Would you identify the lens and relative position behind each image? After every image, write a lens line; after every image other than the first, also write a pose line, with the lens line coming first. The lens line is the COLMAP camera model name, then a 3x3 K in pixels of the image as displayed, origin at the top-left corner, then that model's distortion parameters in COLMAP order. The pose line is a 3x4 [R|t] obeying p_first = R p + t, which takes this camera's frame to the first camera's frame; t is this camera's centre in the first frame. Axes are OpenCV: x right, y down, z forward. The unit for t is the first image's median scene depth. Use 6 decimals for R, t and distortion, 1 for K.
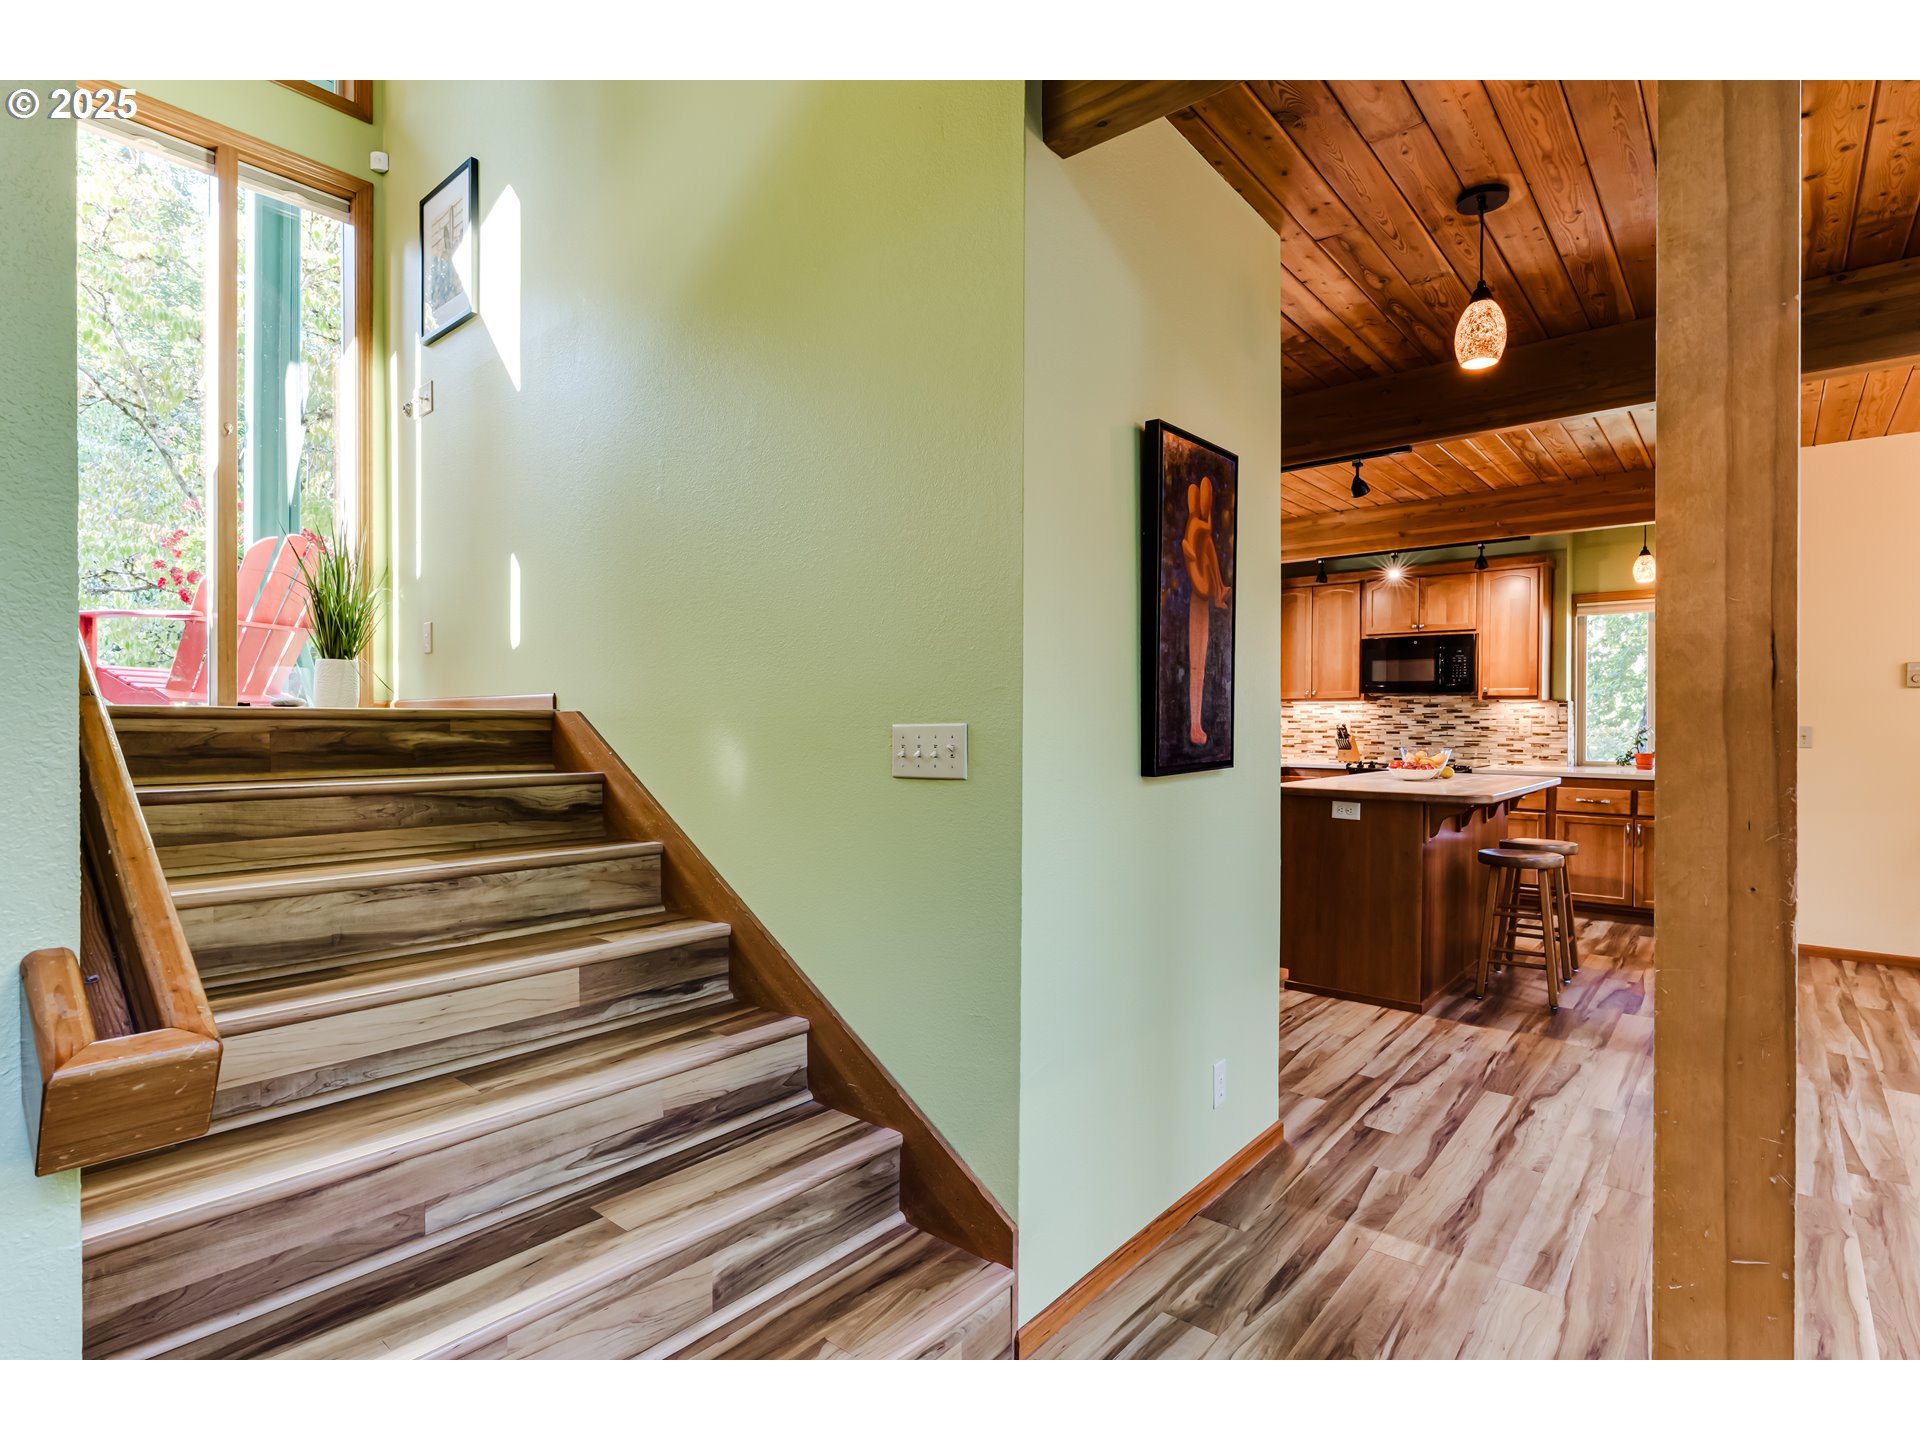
lens RADIAL K [[974.6, 0, 962.1], [0, 974.6, 729.9], [0, 0, 1]] dist [0.005839, -0.001523]
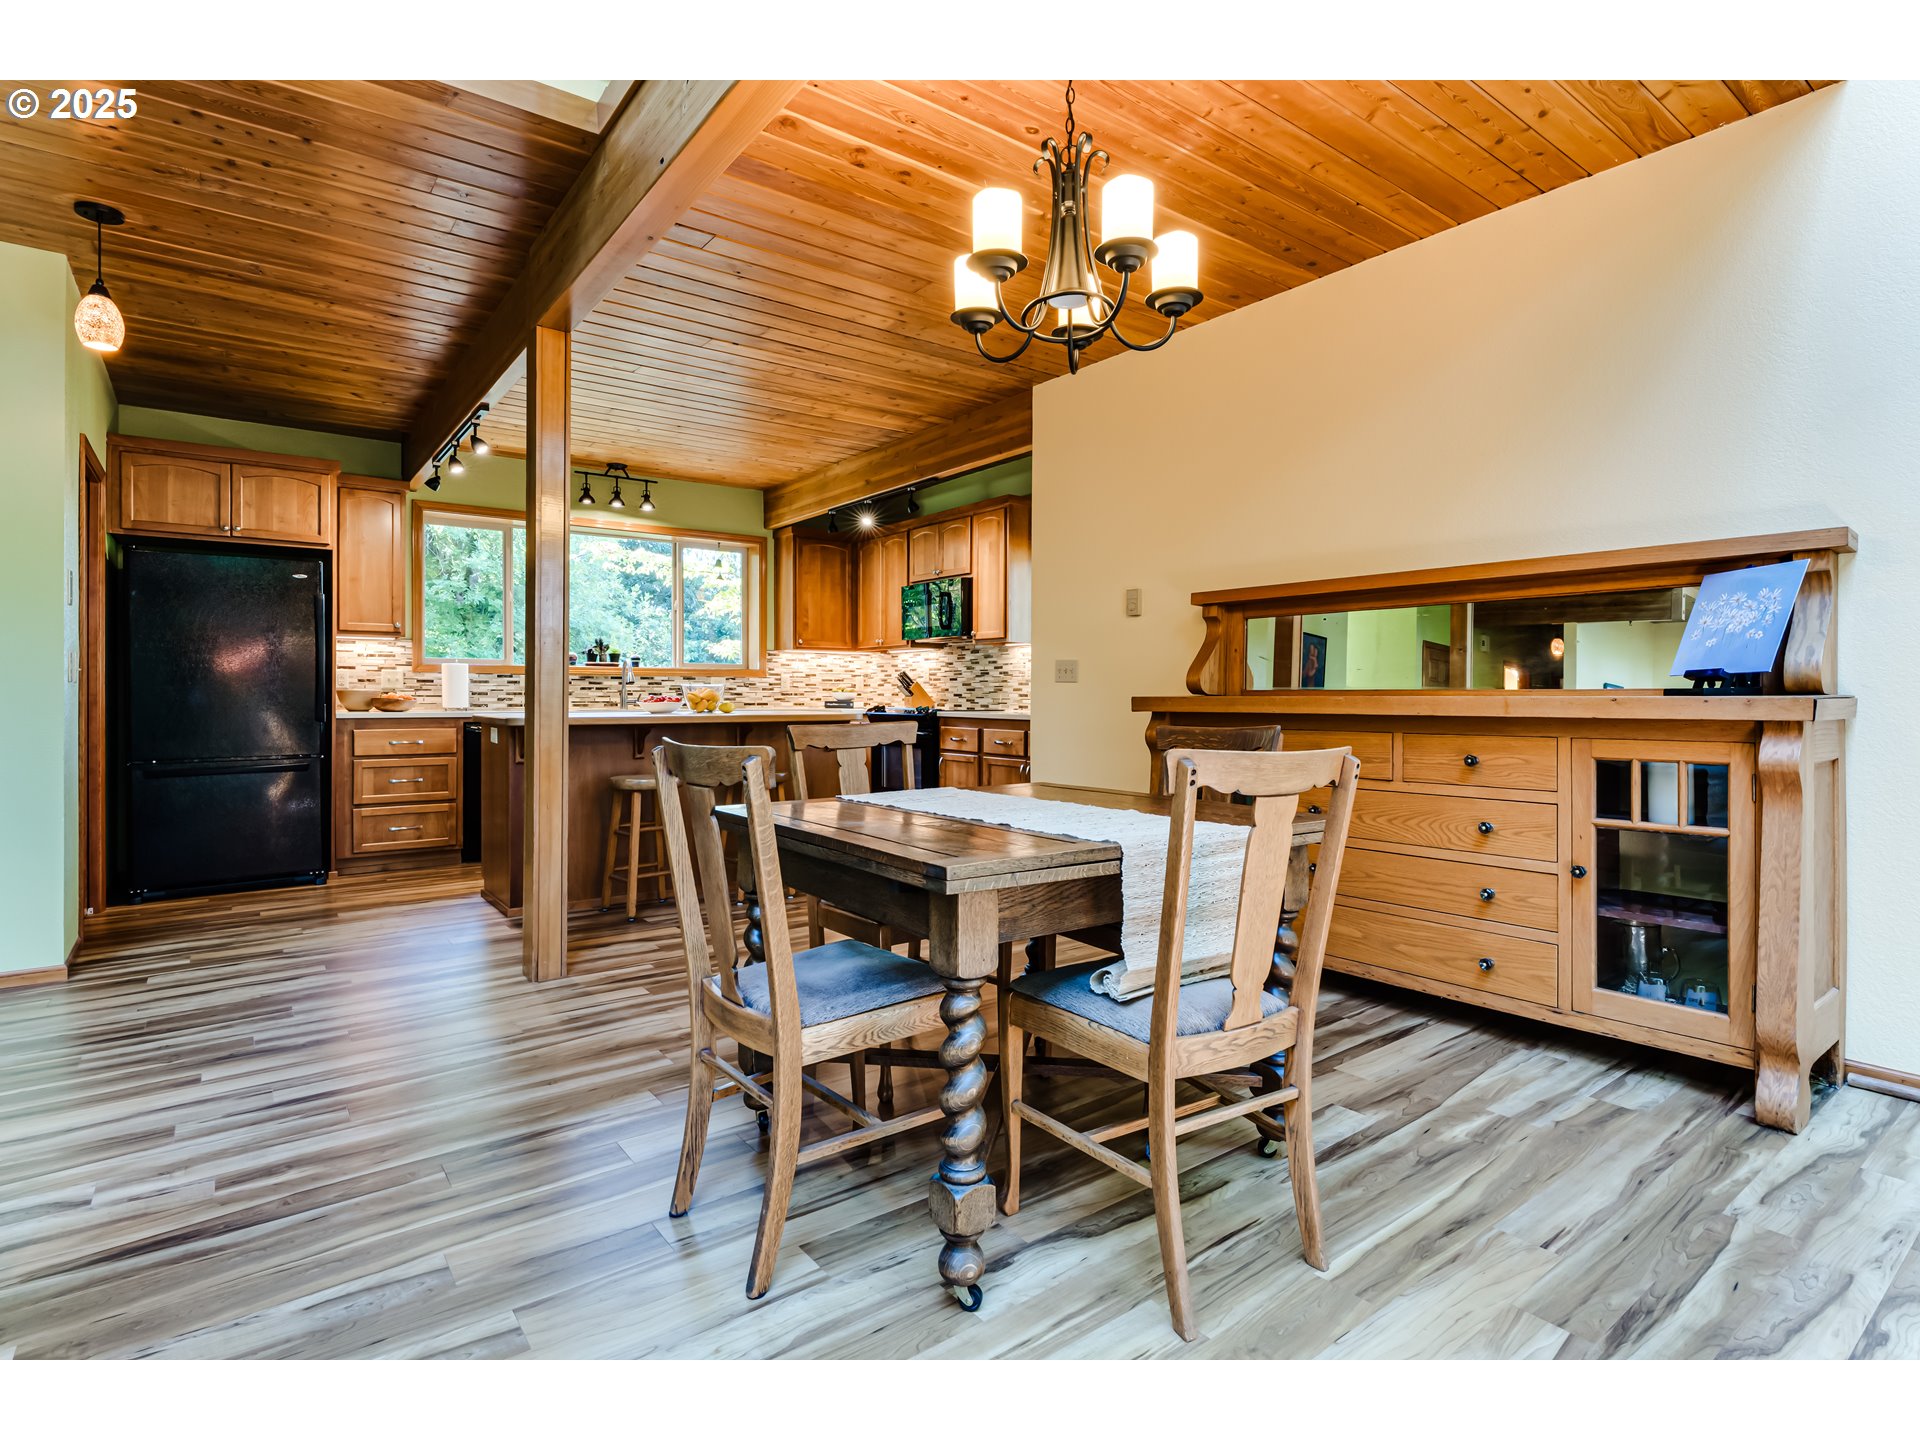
lens RADIAL K [[974.6, 0, 947.1], [0, 974.6, 695.4], [0, 0, 1]] dist [0.005839, -0.001523]
pose [[0.970093, -0.001854, -0.242727, 0.745632], [0.000194, 0.999976, -0.006861, 0.028679], [0.242734, 0.006608, 0.970070, 0.027631]]
